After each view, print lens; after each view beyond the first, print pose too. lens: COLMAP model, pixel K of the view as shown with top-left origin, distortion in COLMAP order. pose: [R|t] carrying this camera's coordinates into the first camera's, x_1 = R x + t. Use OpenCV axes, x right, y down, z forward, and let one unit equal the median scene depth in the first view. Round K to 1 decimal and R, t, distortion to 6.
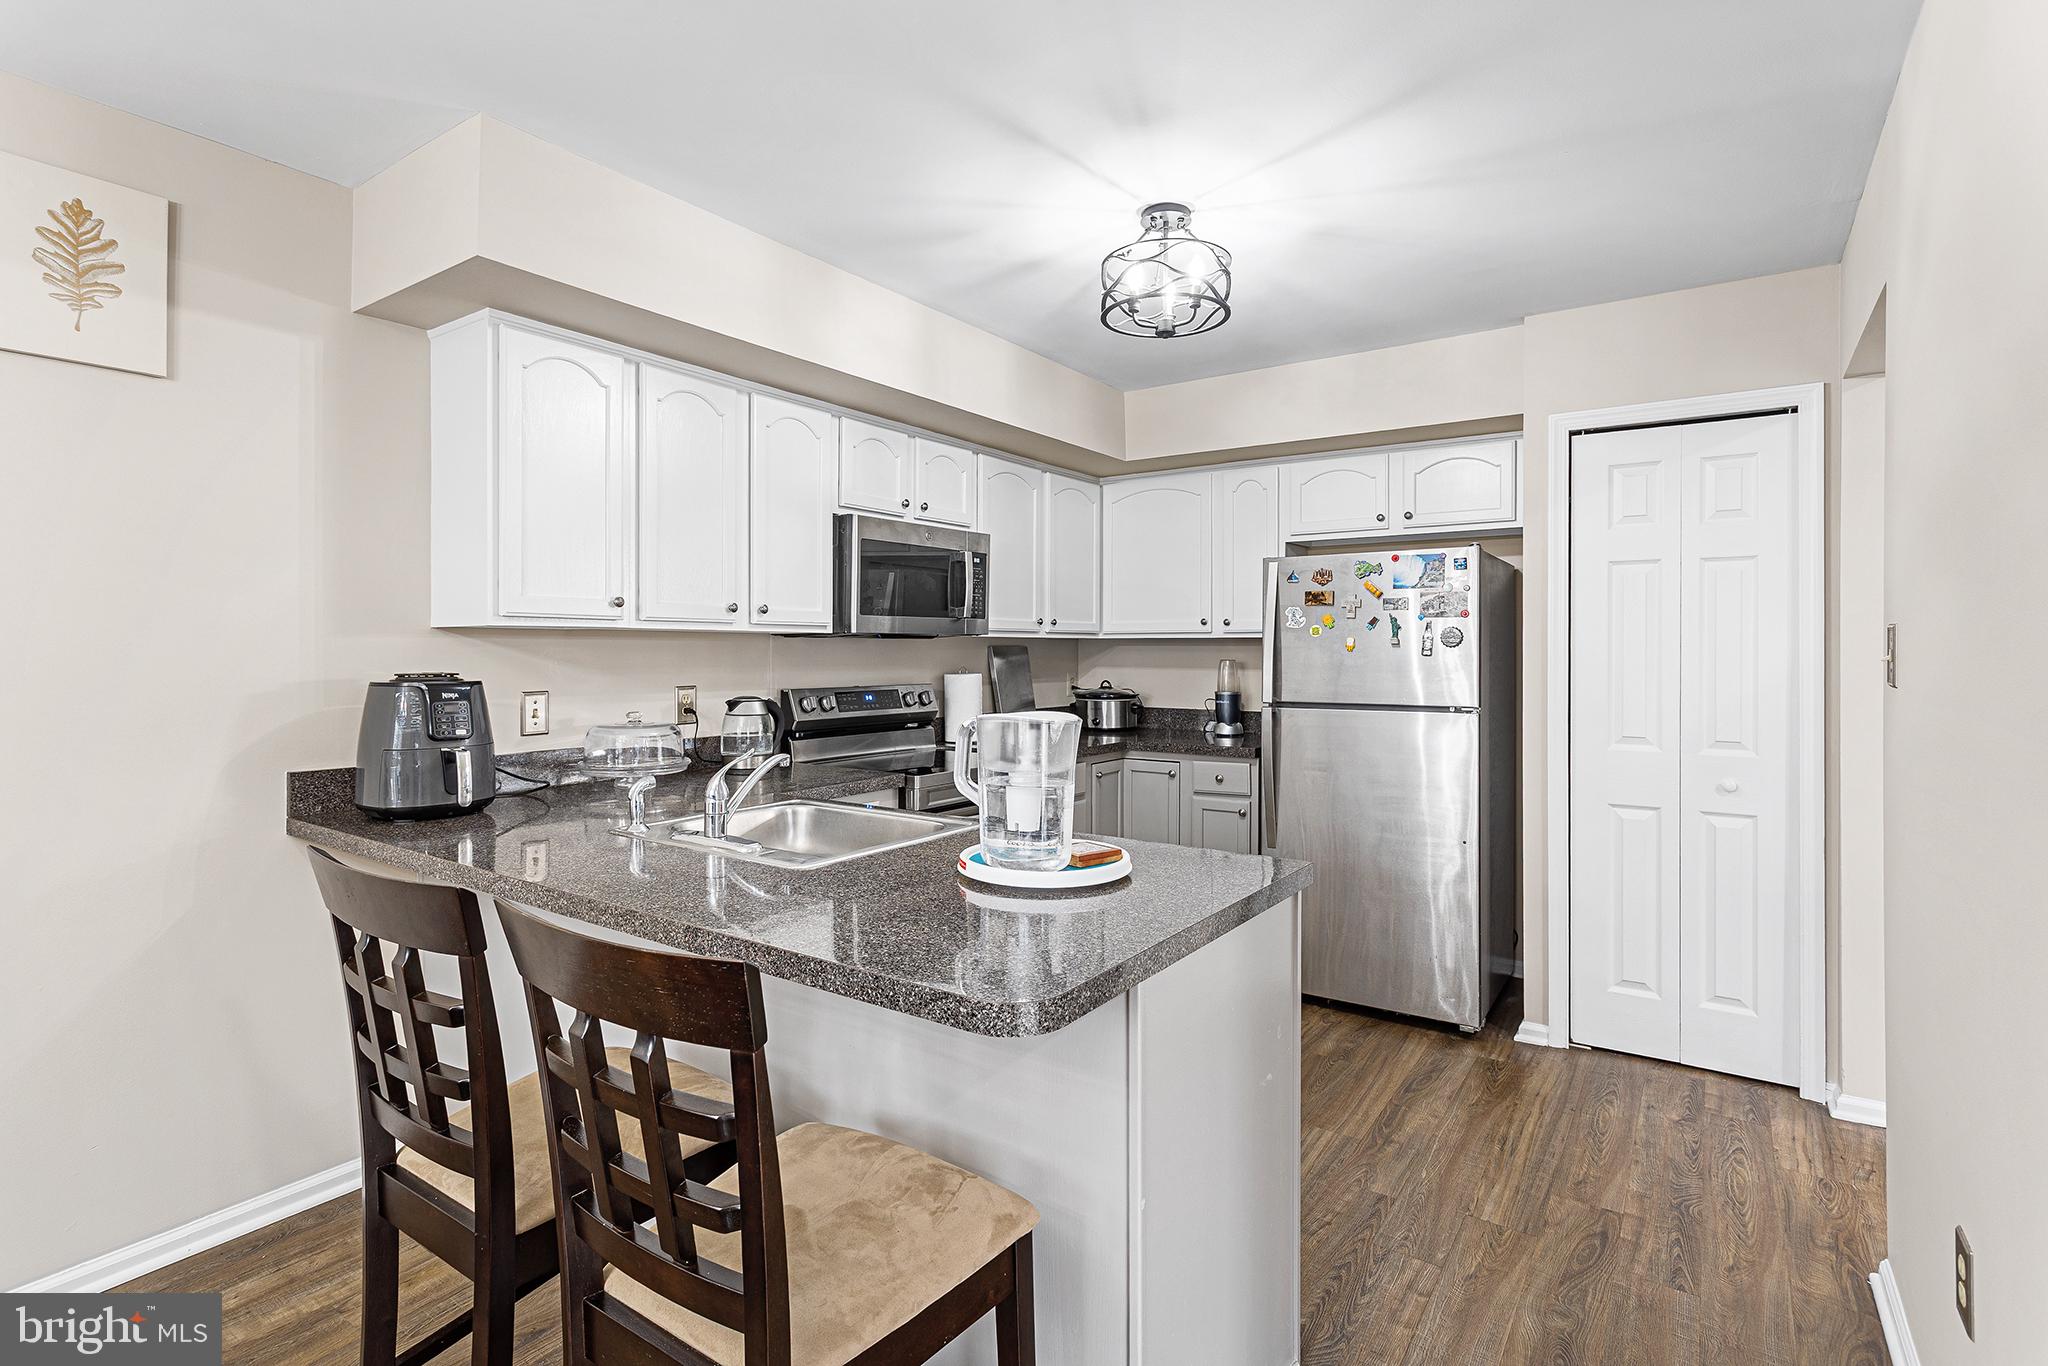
lens RADIAL K [[1001.9, 0, 1041.0], [0, 1001.9, 653.4], [0, 0, 1]] dist [0.000250, -0.000507]
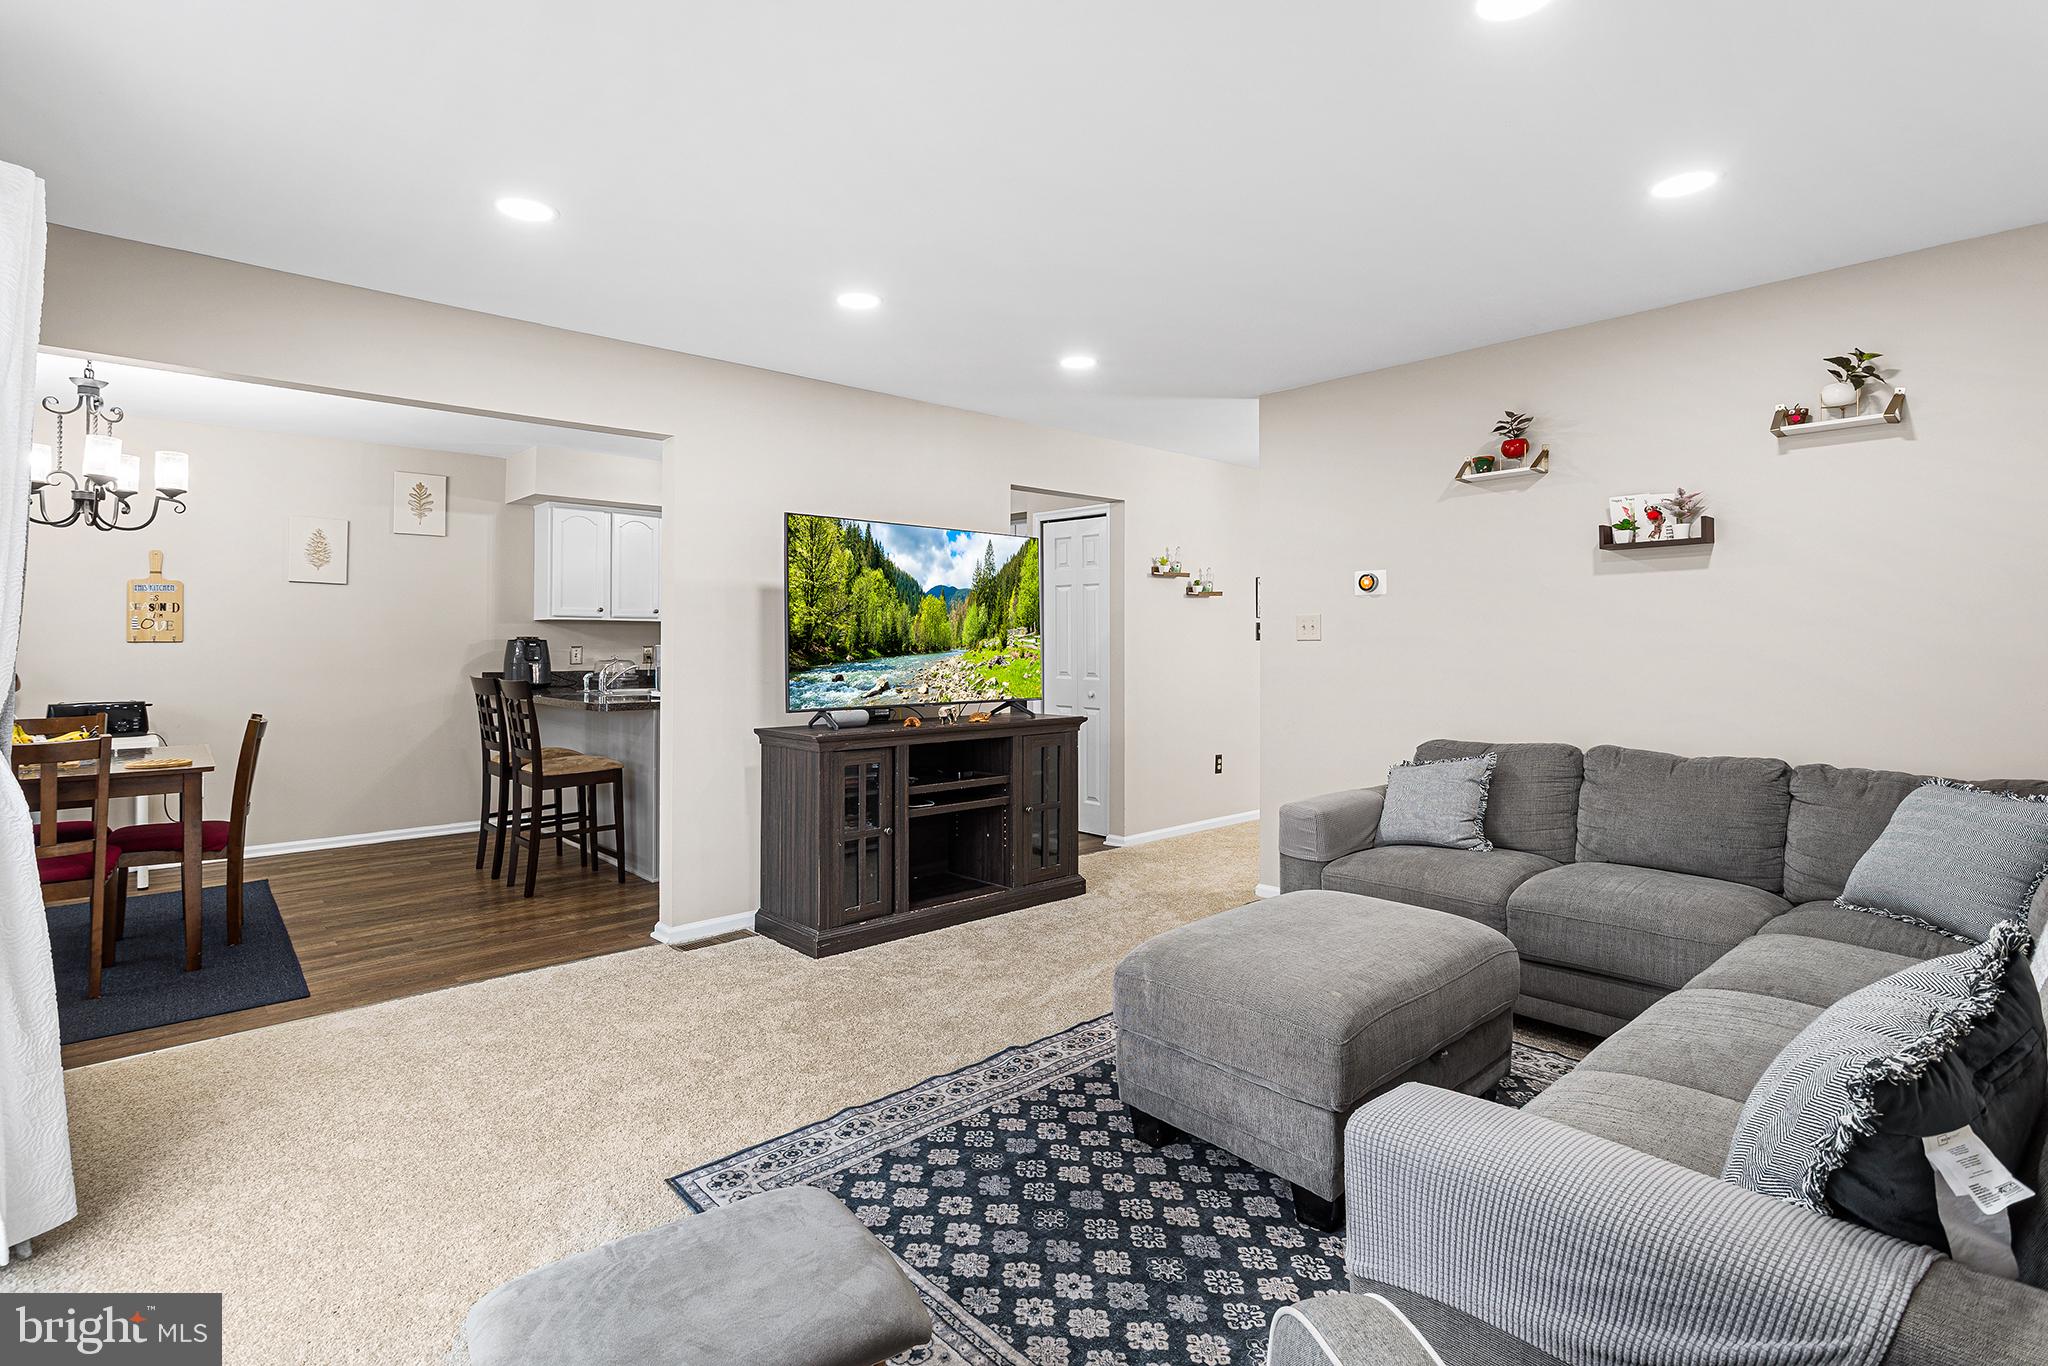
lens RADIAL K [[1001.9, 0, 1020.3], [0, 1001.9, 640.1], [0, 0, 1]] dist [0.000250, -0.000507]
pose [[0.976375, 0.000828, -0.216083, 1.059832], [-0.002263, 0.999977, -0.006395, 0.034919], [0.216073, 0.006733, 0.976354, -1.130808]]
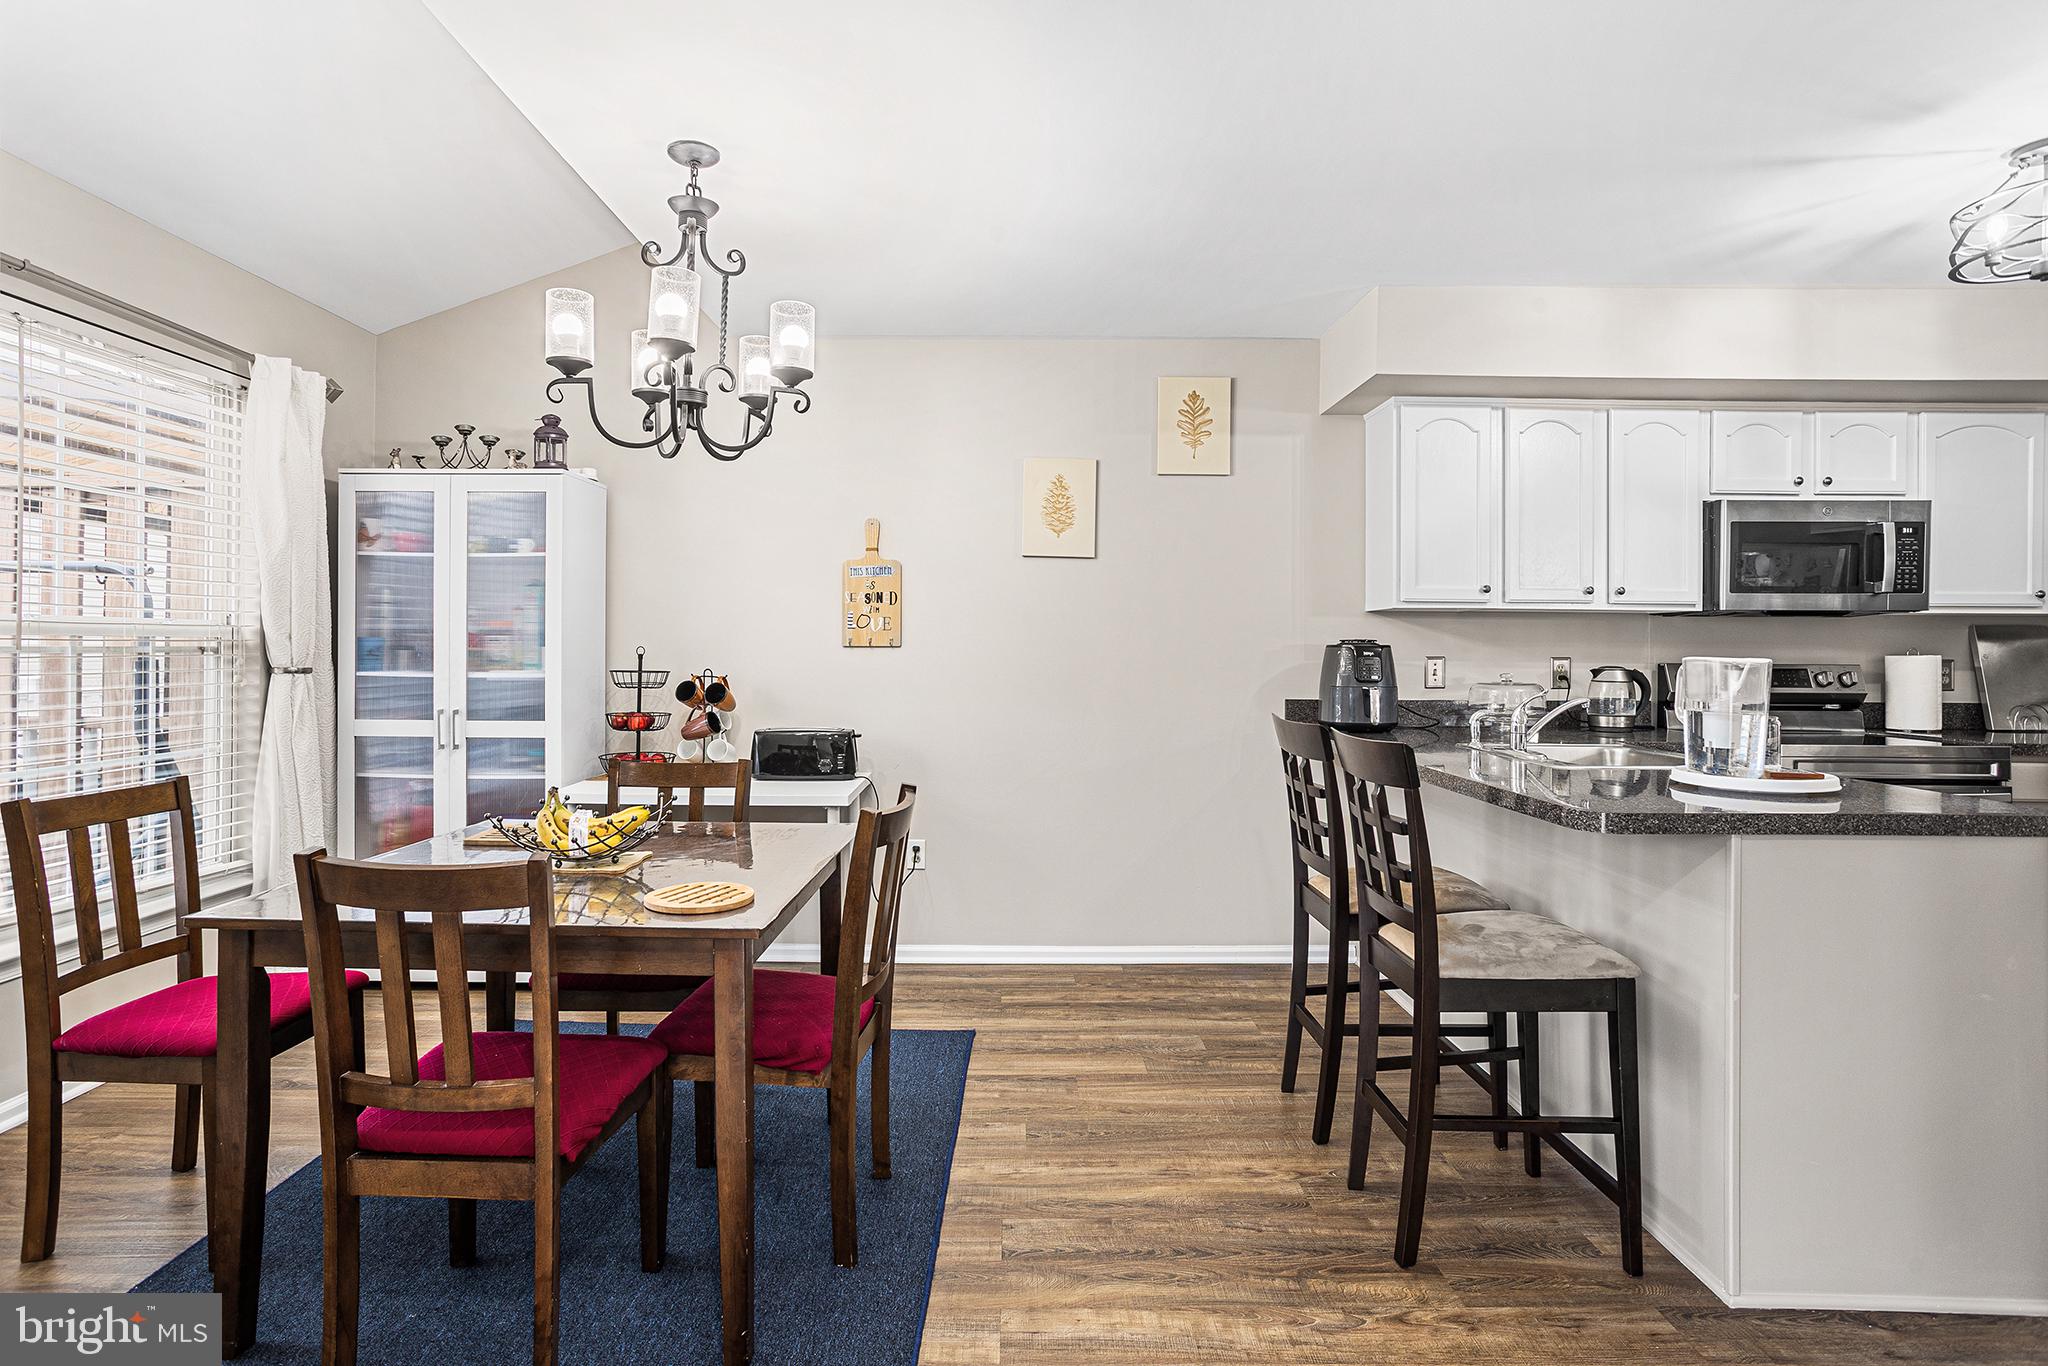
lens RADIAL K [[1001.9, 0, 1021.7], [0, 1001.9, 632.3], [0, 0, 1]] dist [0.000250, -0.000507]
pose [[0.586290, -0.006916, -0.810072, 0.277714], [-0.008536, 0.999855, -0.014715, 0.029128], [0.810056, 0.015542, 0.586146, -0.270696]]
